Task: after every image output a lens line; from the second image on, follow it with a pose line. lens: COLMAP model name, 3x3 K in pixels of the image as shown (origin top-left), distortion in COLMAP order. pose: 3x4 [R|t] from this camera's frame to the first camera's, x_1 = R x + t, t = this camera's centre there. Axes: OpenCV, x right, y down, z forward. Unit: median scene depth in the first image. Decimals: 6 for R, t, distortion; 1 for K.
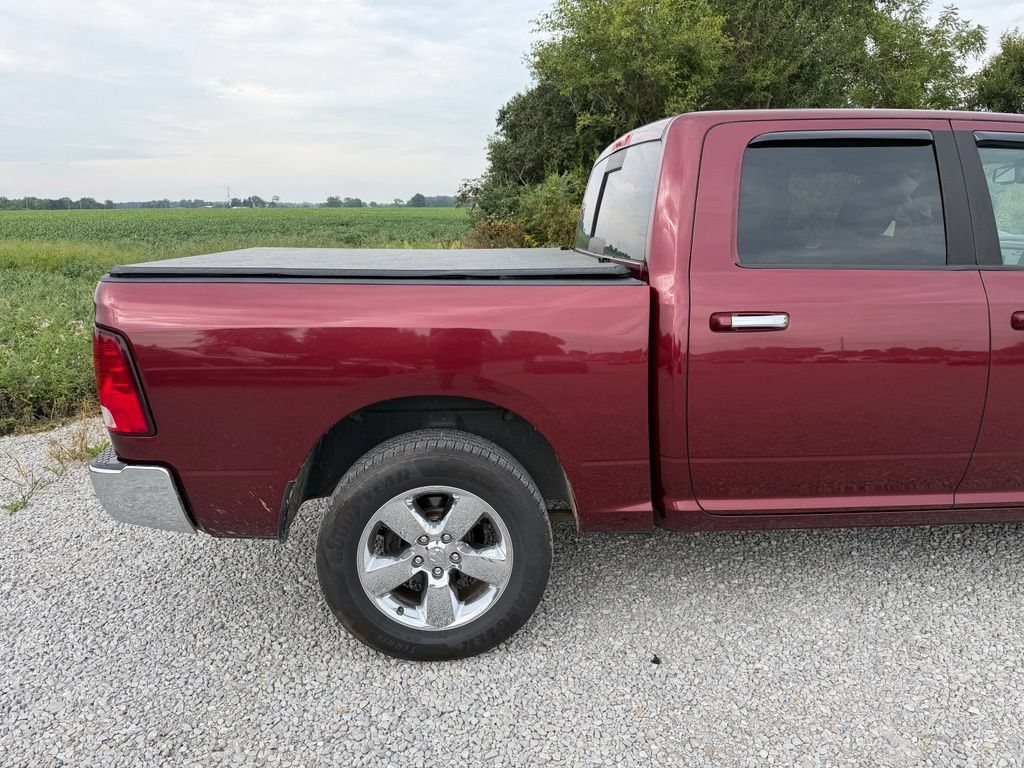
lens RADIAL K [[761.1, 0, 490.8], [0, 761.1, 421.8], [0, 0, 1]] dist [-0.009104, -0.016629]
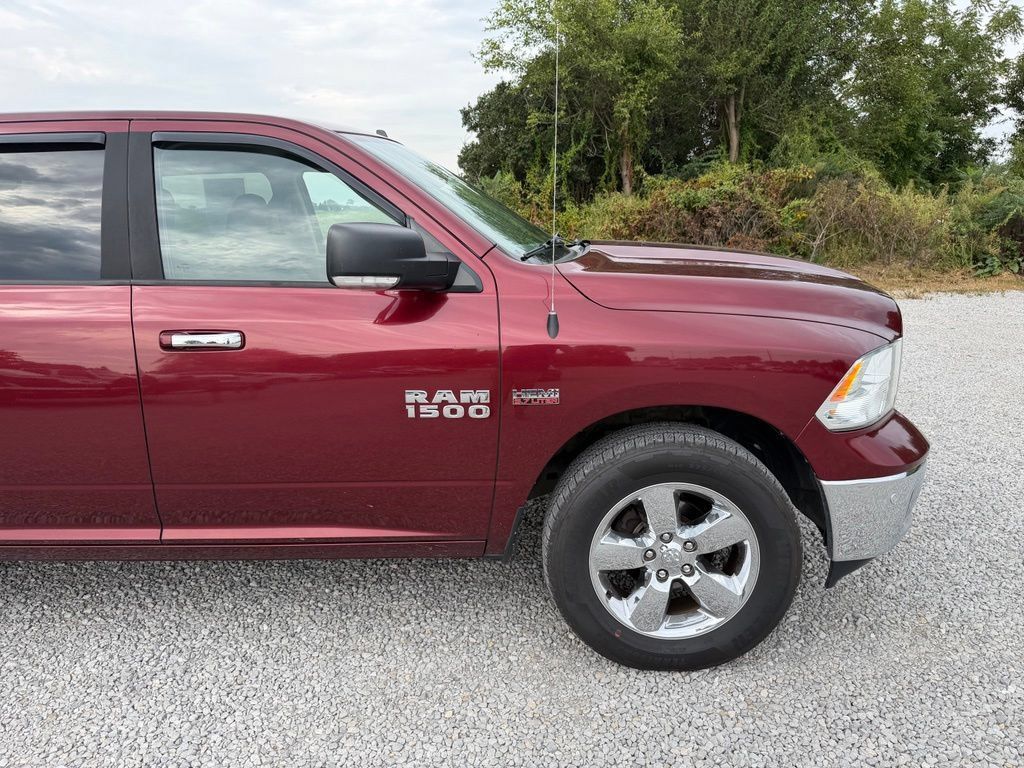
lens RADIAL K [[761.1, 0, 481.1], [0, 761.1, 418.9], [0, 0, 1]] dist [-0.009104, -0.016629]
pose [[0.994579, 0.015659, -0.102798, 0.170951], [-0.015976, 0.999870, -0.002258, -0.006504], [0.102749, 0.003888, 0.994700, 0.020122]]
